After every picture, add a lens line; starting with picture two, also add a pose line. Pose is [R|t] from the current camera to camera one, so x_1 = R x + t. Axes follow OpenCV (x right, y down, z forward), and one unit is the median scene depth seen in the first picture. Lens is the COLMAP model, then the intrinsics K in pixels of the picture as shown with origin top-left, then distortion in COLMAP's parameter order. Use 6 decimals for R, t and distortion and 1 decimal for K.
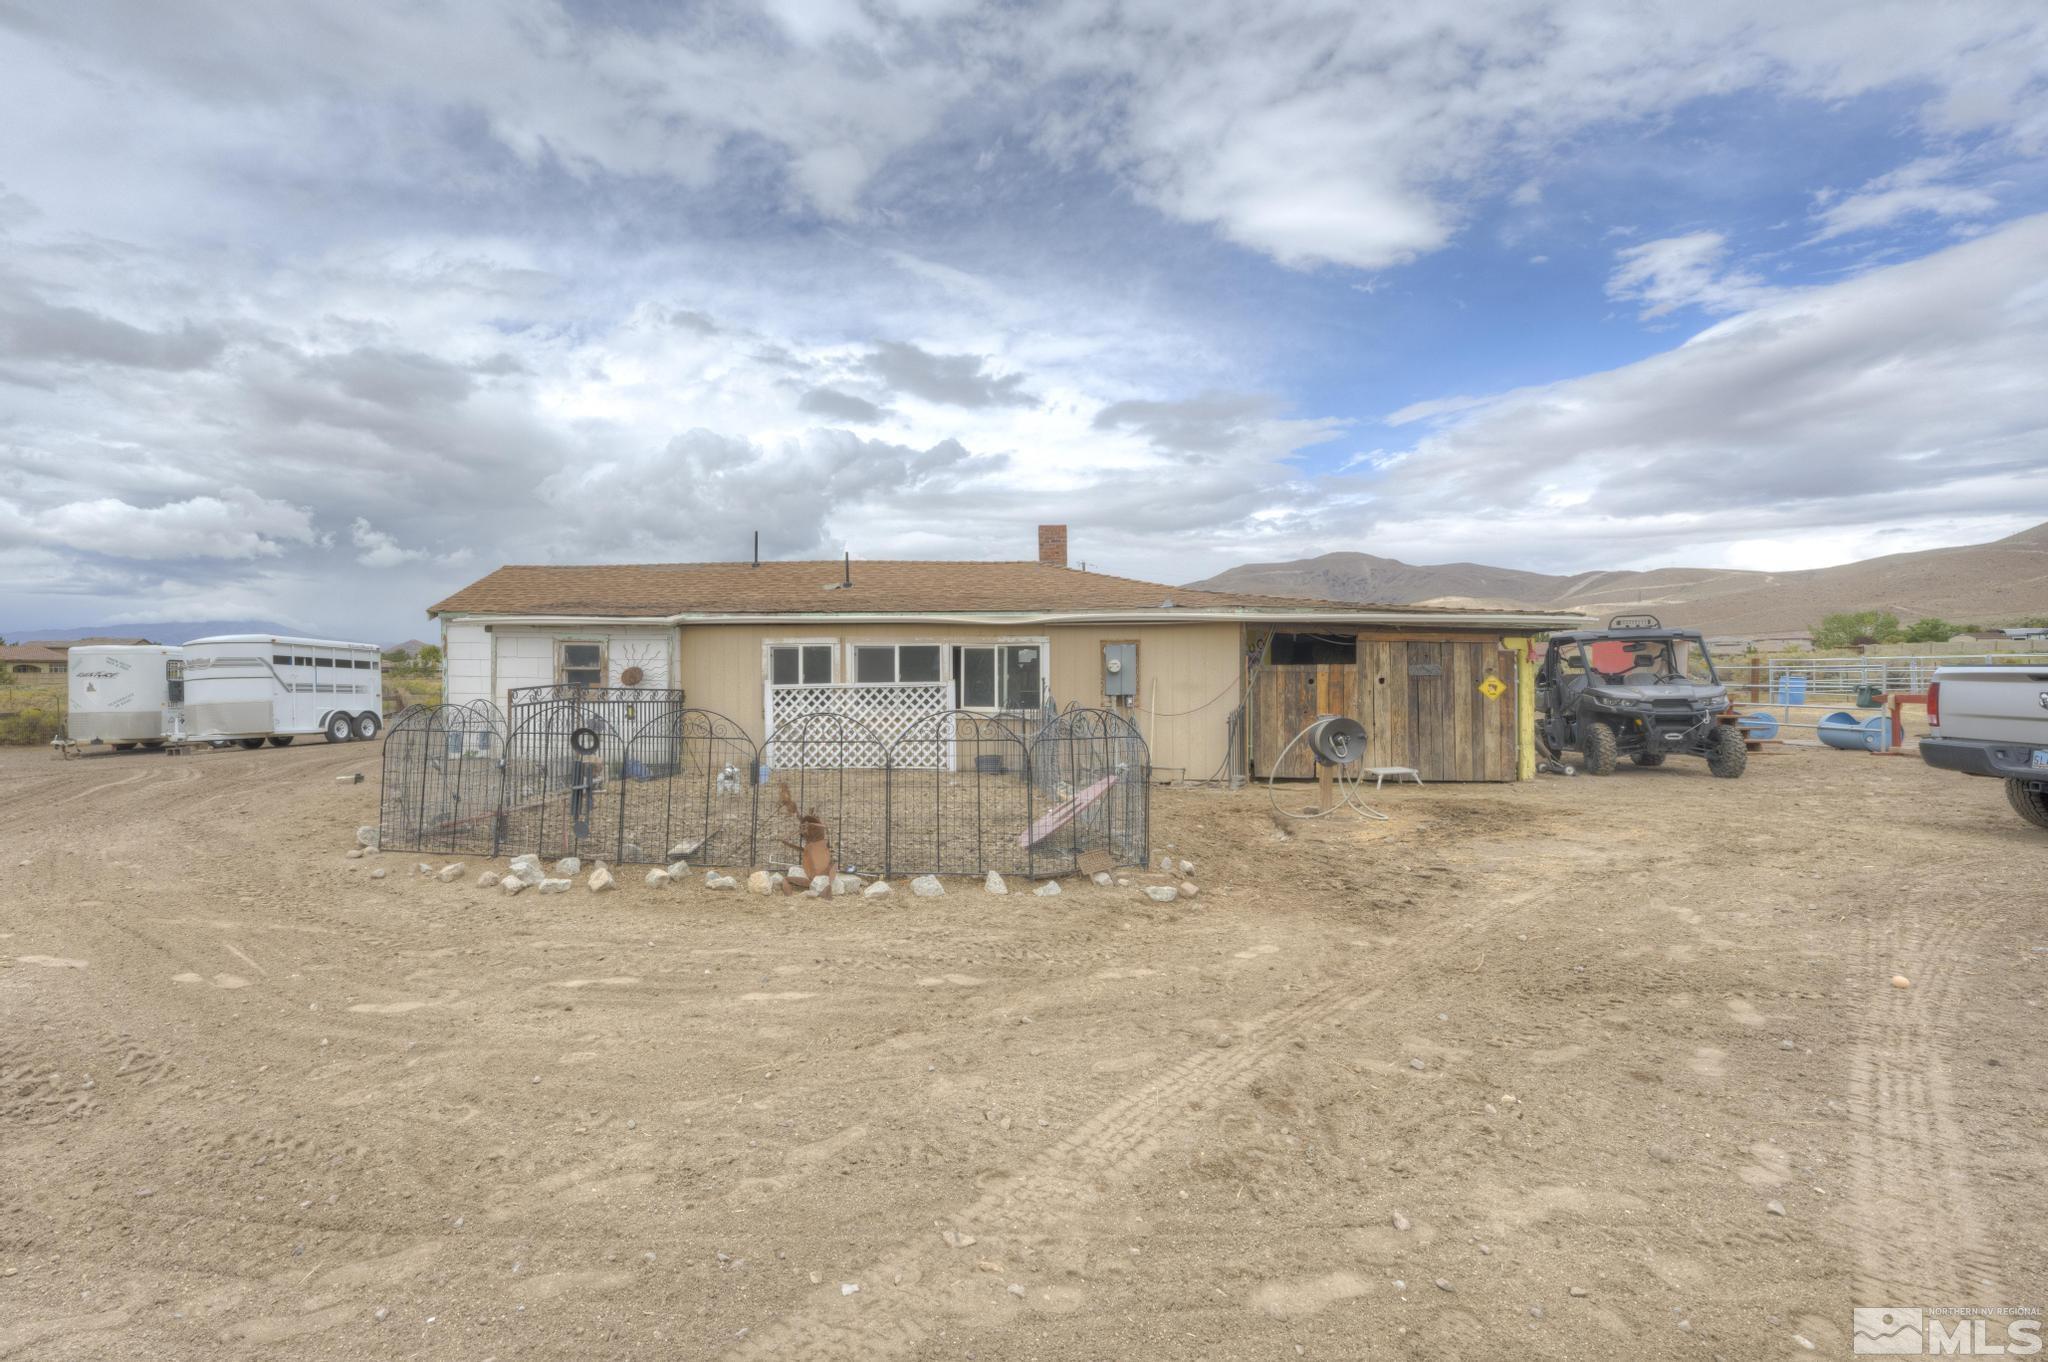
lens RADIAL K [[956.4, 0, 1021.8], [0, 956.4, 653.1], [0, 0, 1]] dist [-0.020682, 0.013391]
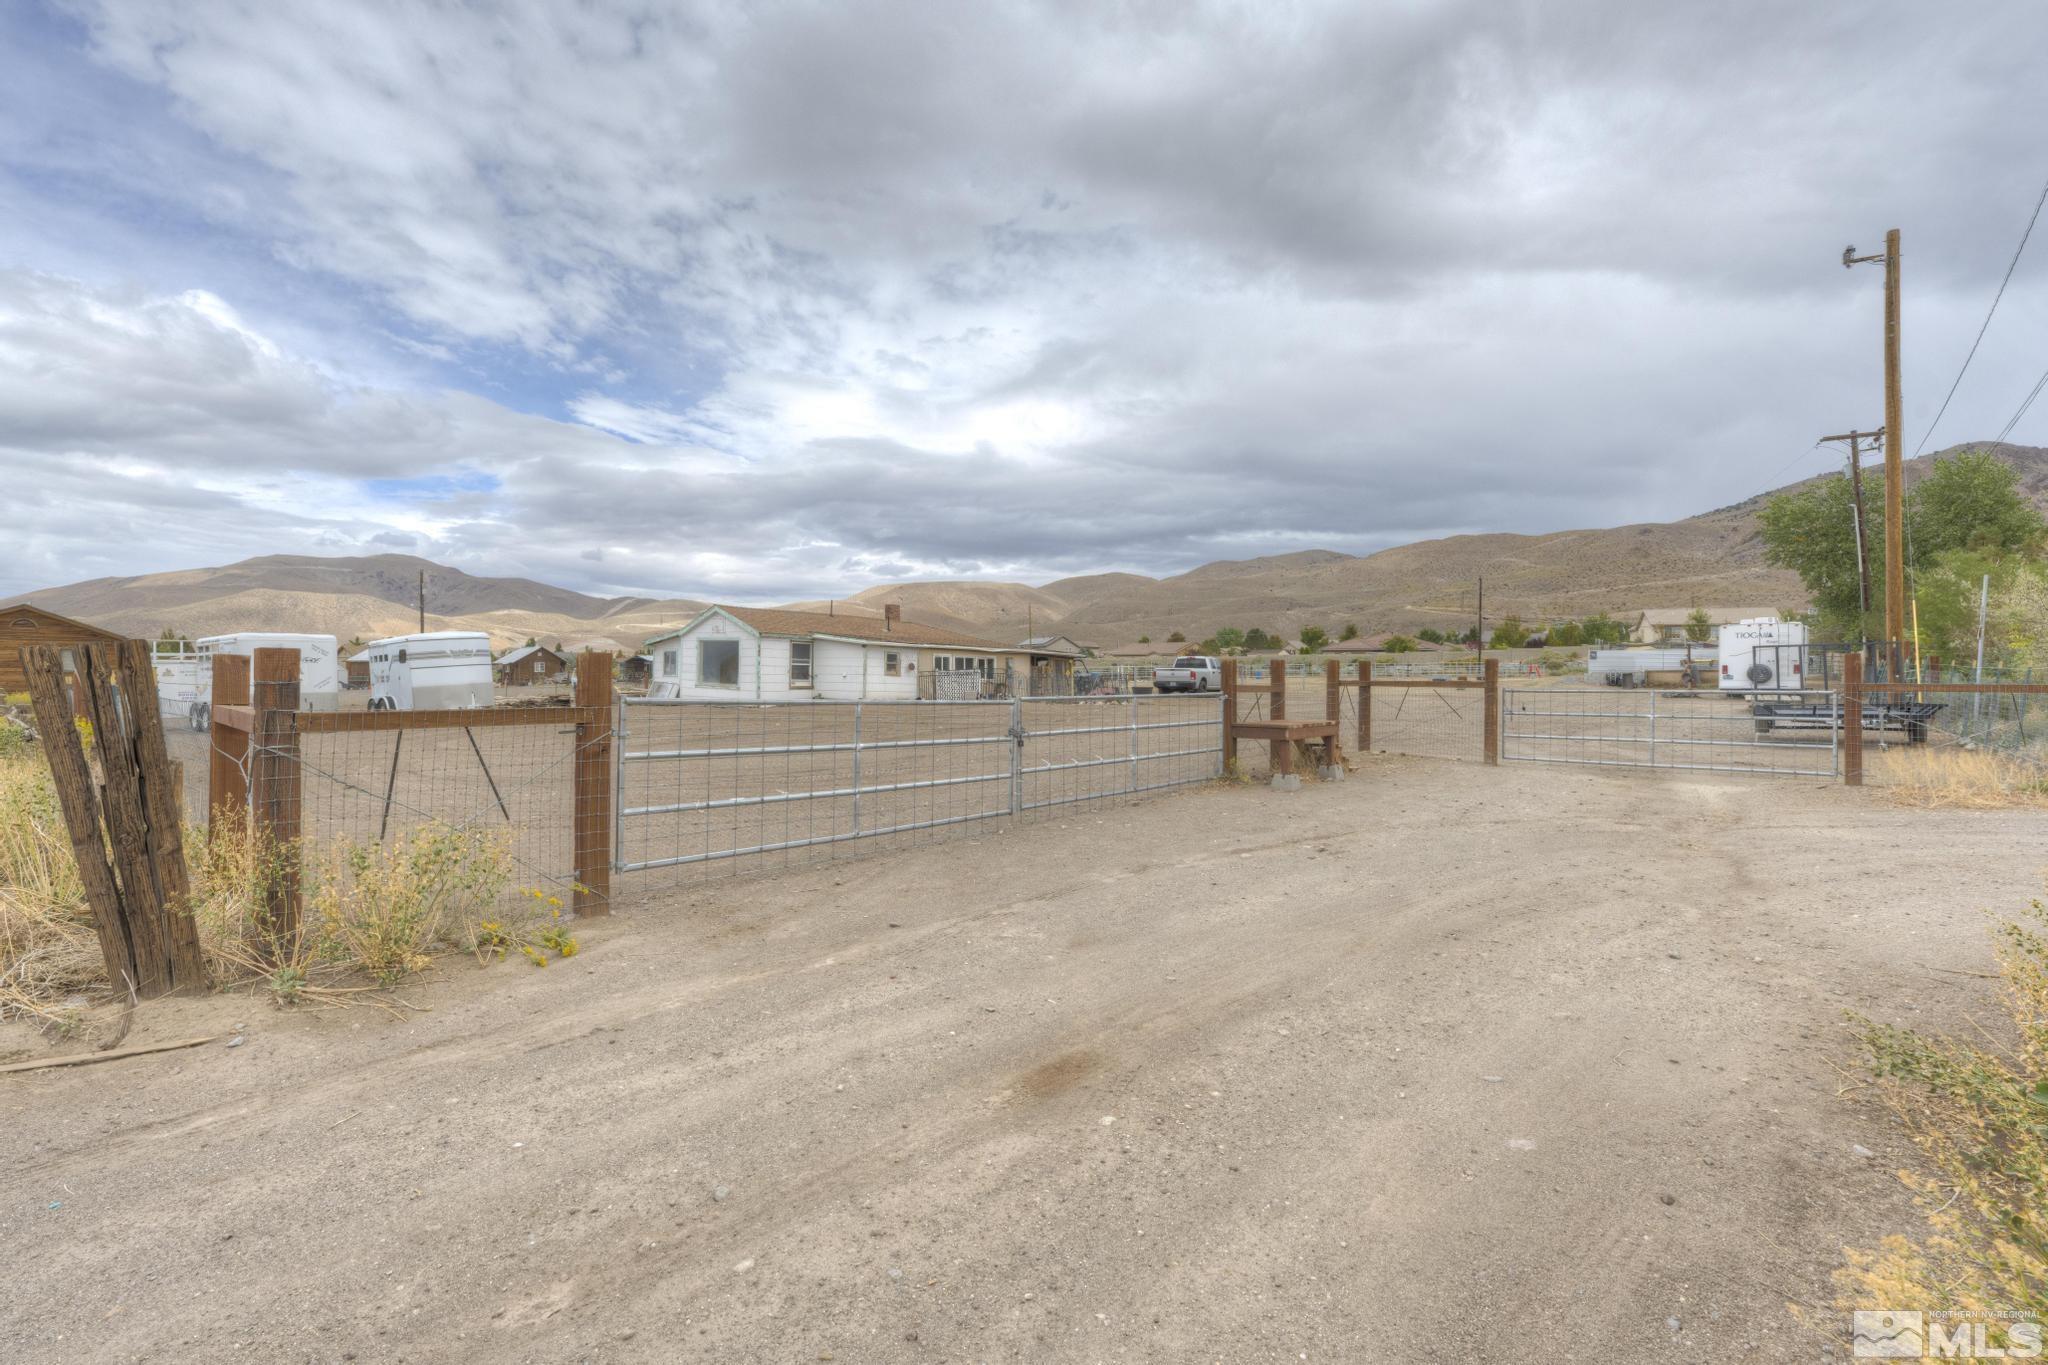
lens RADIAL K [[878.7, 0, 1017.4], [0, 878.7, 671.4], [0, 0, 1]] dist [0.003085, -0.000122]
pose [[0.487188, 0.011193, 0.873226, -0.389365], [-0.018106, 0.999832, -0.002713, 0.006357], [-0.873110, -0.014489, 0.487309, -0.070607]]
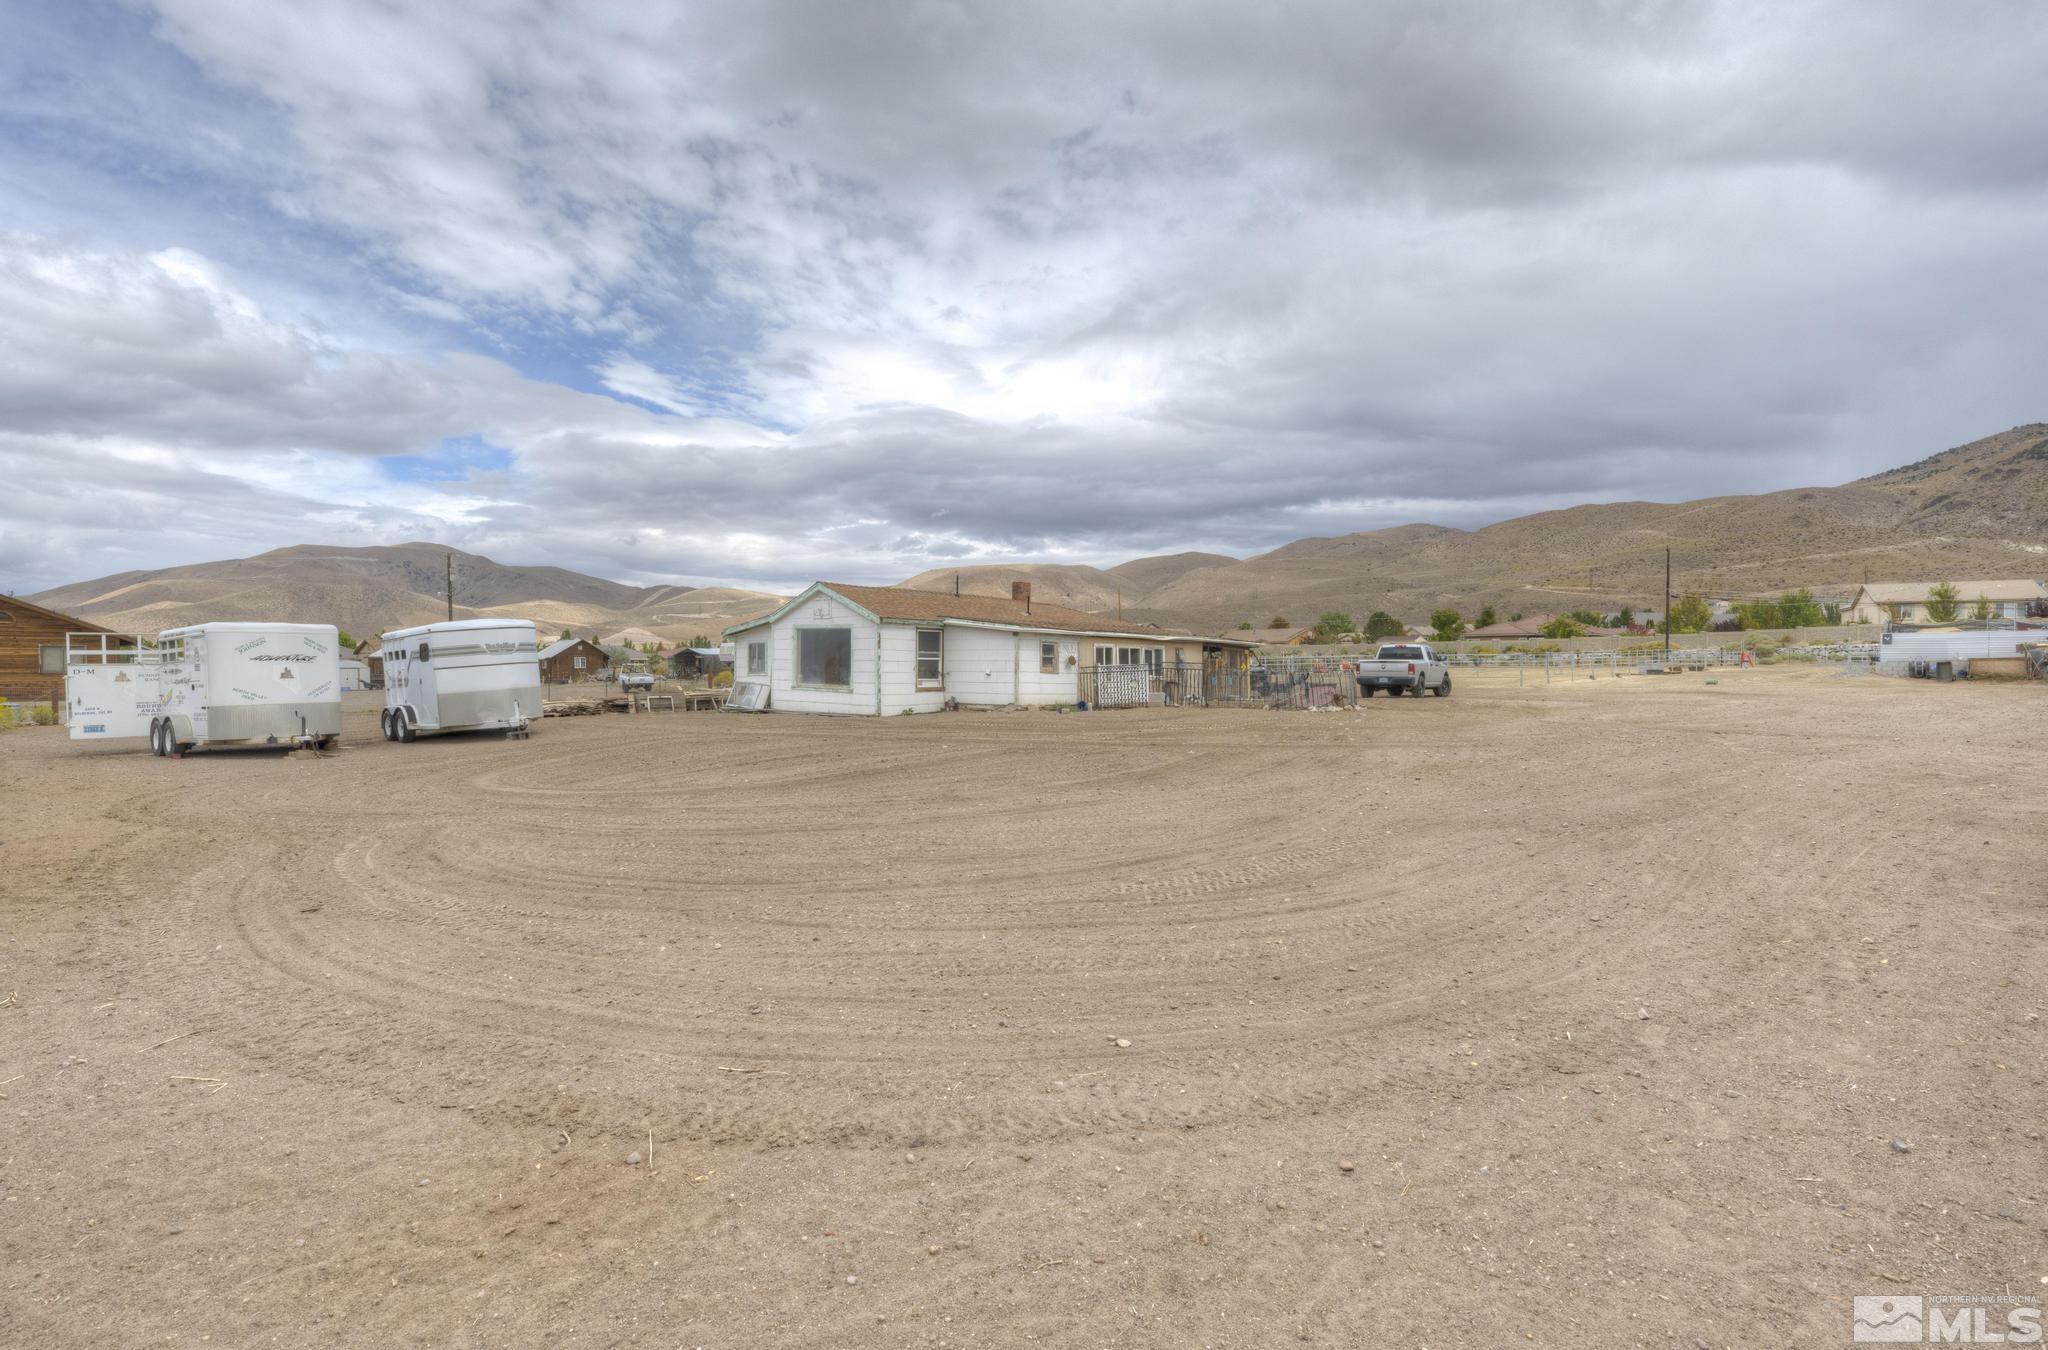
lens RADIAL K [[972.0, 0, 1032.9], [0, 972.0, 688.6], [0, 0, 1]] dist [-0.002738, 0.001882]
pose [[0.527722, -0.014632, 0.849291, -0.356273], [-0.011782, 0.999629, 0.024543, 0.005511], [-0.849335, -0.022958, 0.527354, 0.000054]]
